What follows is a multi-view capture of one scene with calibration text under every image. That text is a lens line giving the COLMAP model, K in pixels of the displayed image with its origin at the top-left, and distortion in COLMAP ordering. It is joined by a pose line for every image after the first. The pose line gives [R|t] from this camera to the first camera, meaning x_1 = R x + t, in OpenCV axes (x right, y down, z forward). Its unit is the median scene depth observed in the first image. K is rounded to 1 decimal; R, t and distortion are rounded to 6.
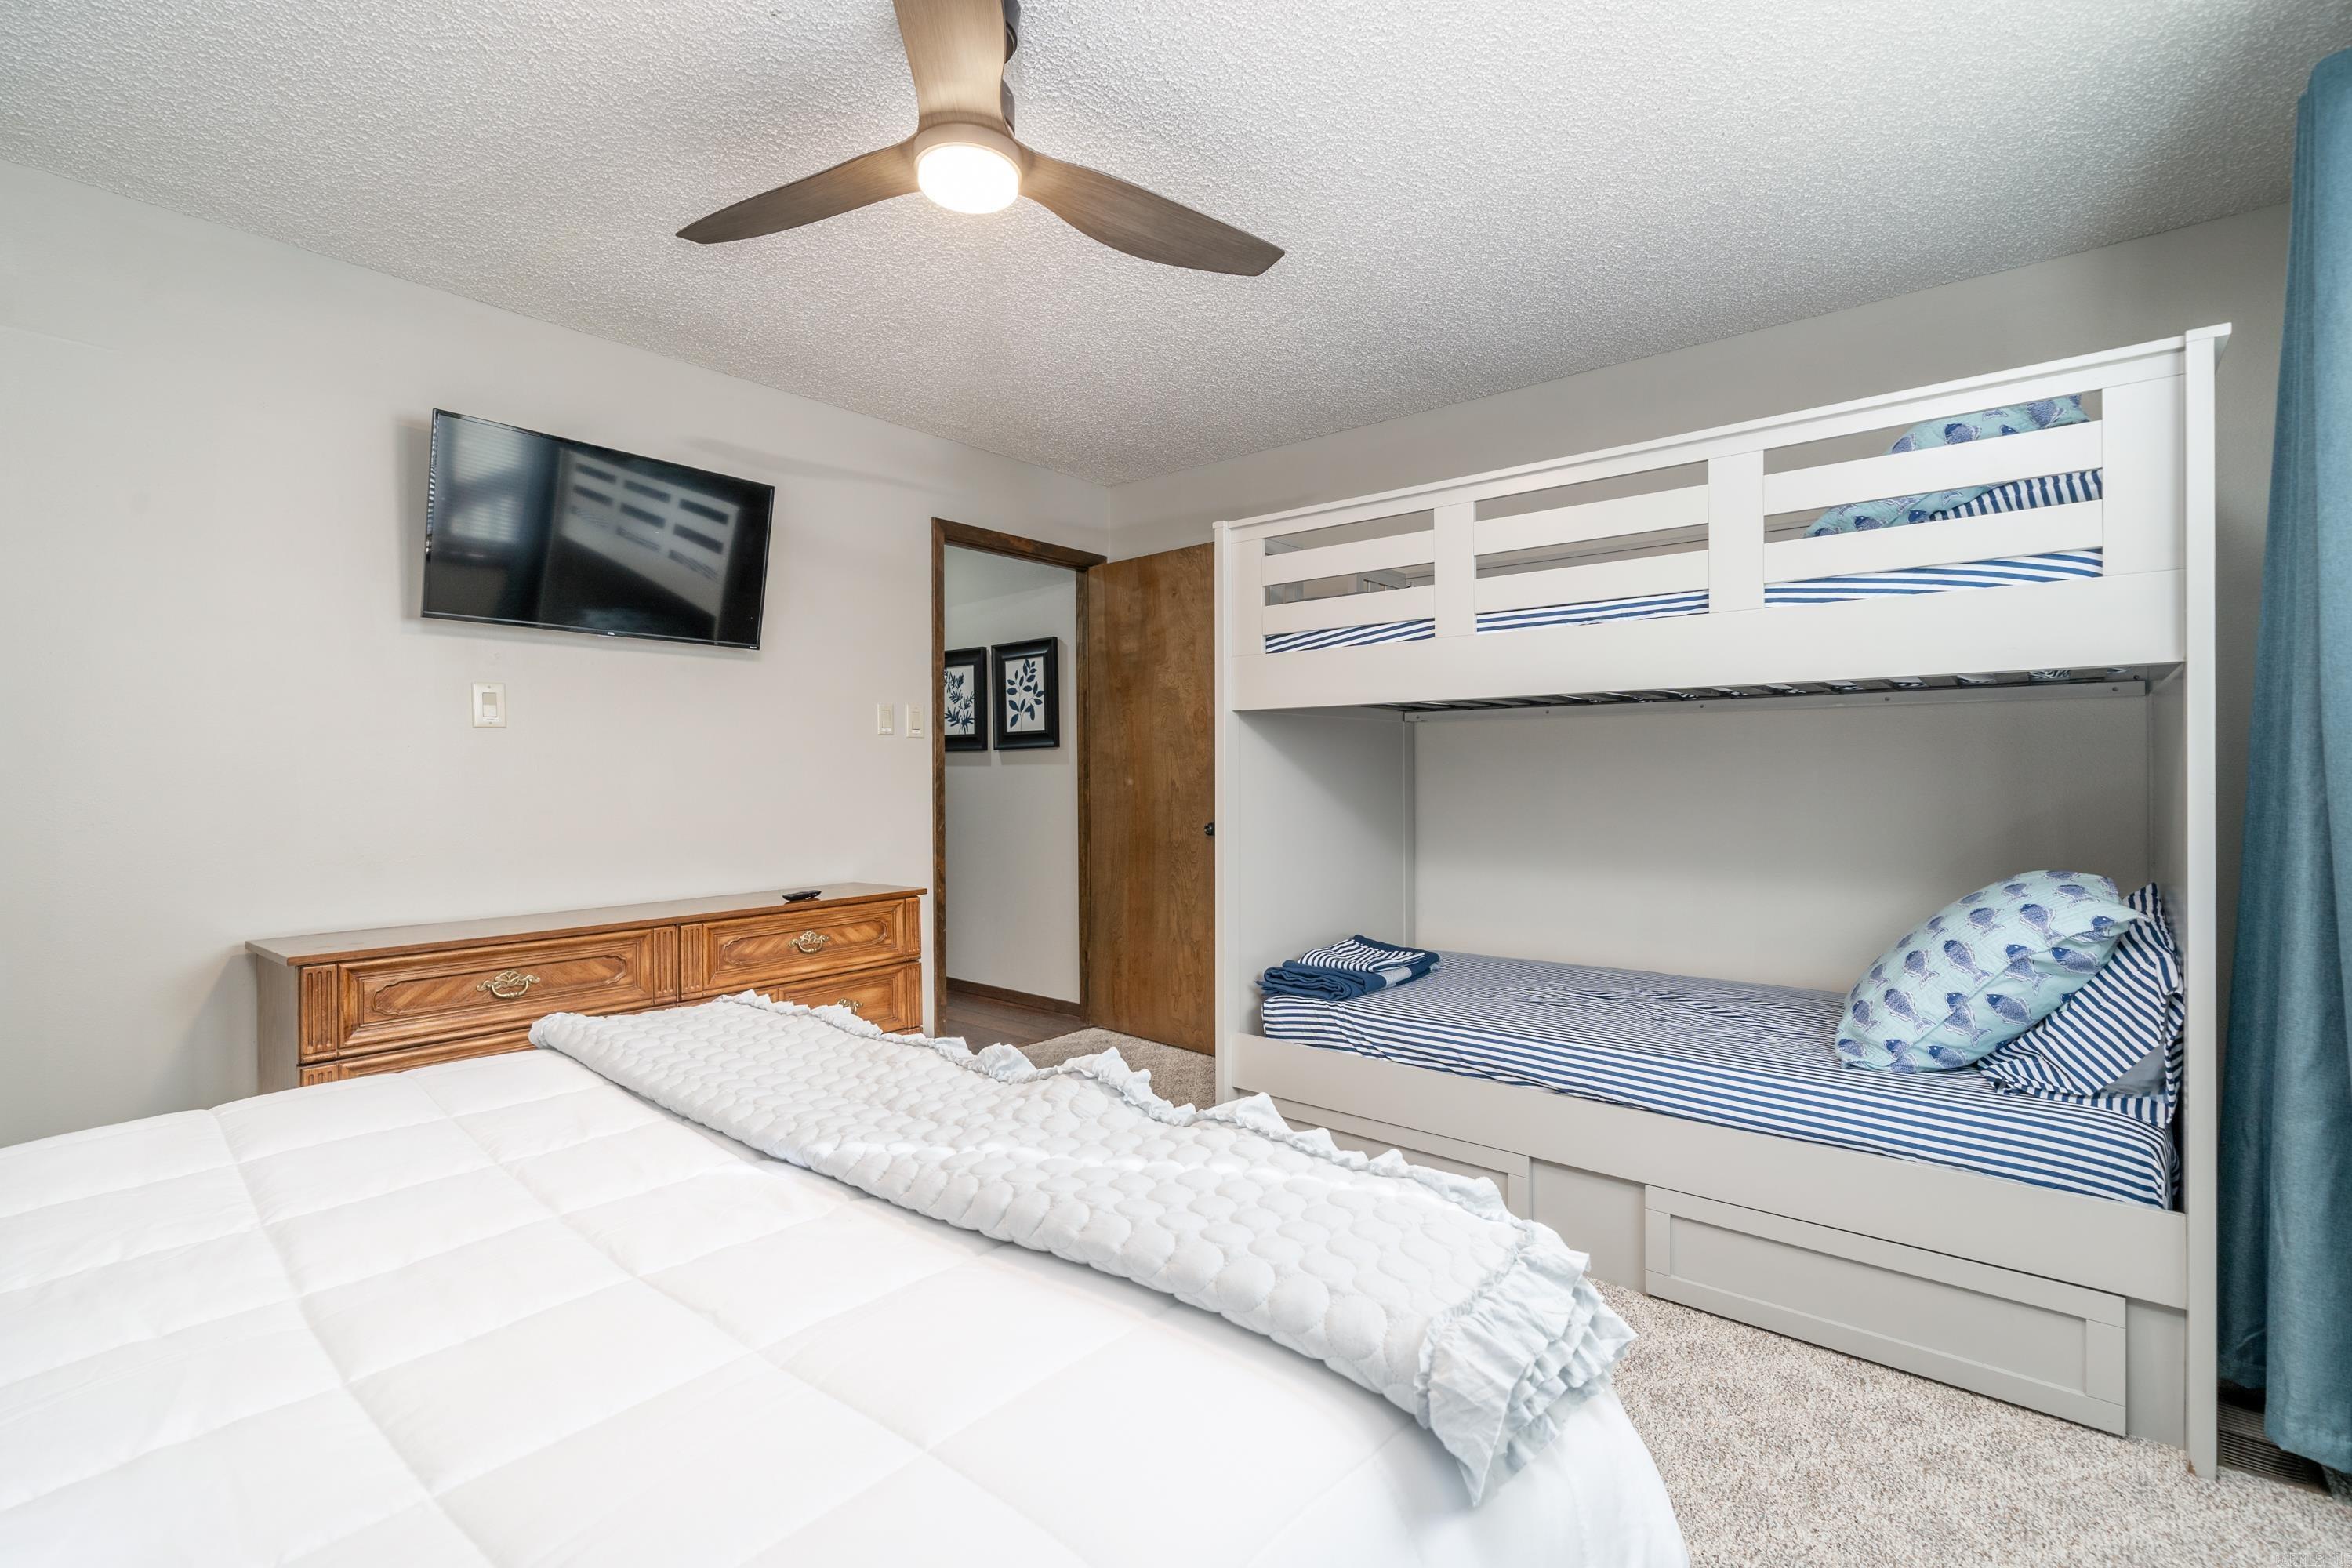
lens RADIAL K [[1043.1, 0, 1171.5], [0, 1043.1, 768.2], [0, 0, 1]] dist [0.000899, 0.000617]
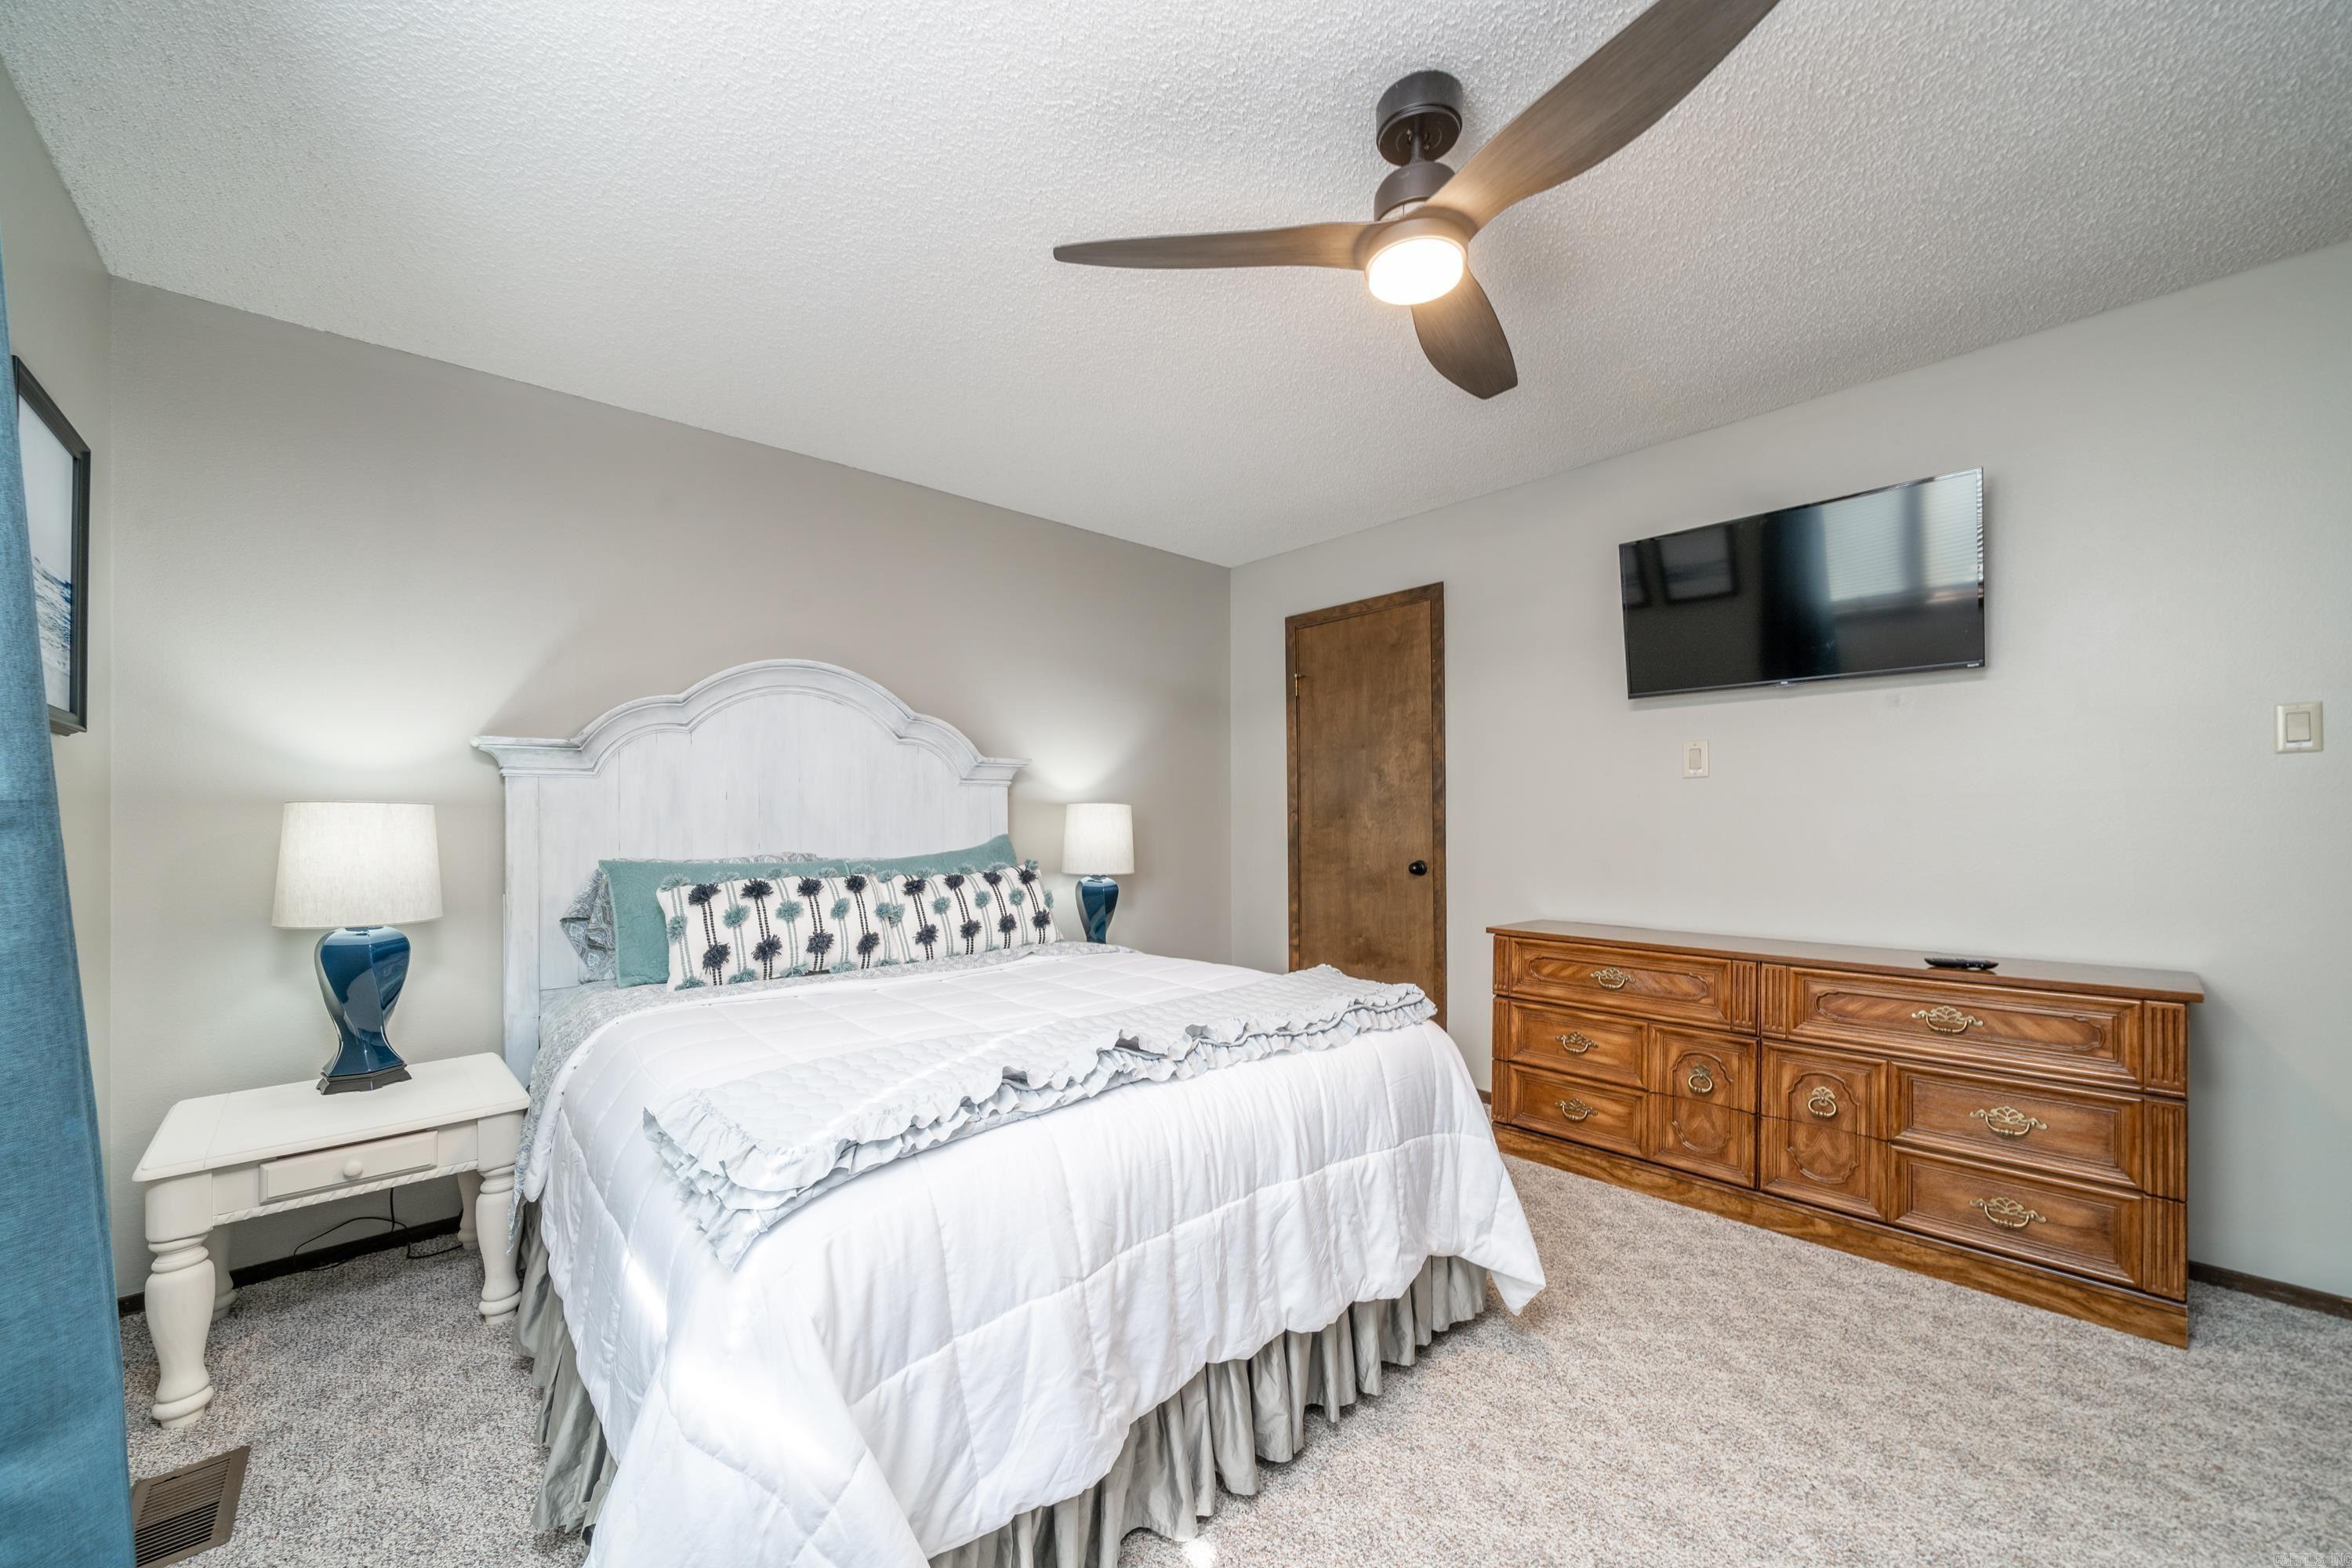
lens RADIAL K [[889.4, 0, 1179.3], [0, 889.4, 817.0], [0, 0, 1]] dist [0.000117, 0.000070]
pose [[-0.130361, 0.004045, -0.991458, 0.455763], [0.011358, 0.999932, 0.002586, -0.002011], [0.991402, -0.010924, -0.130398, 0.526498]]
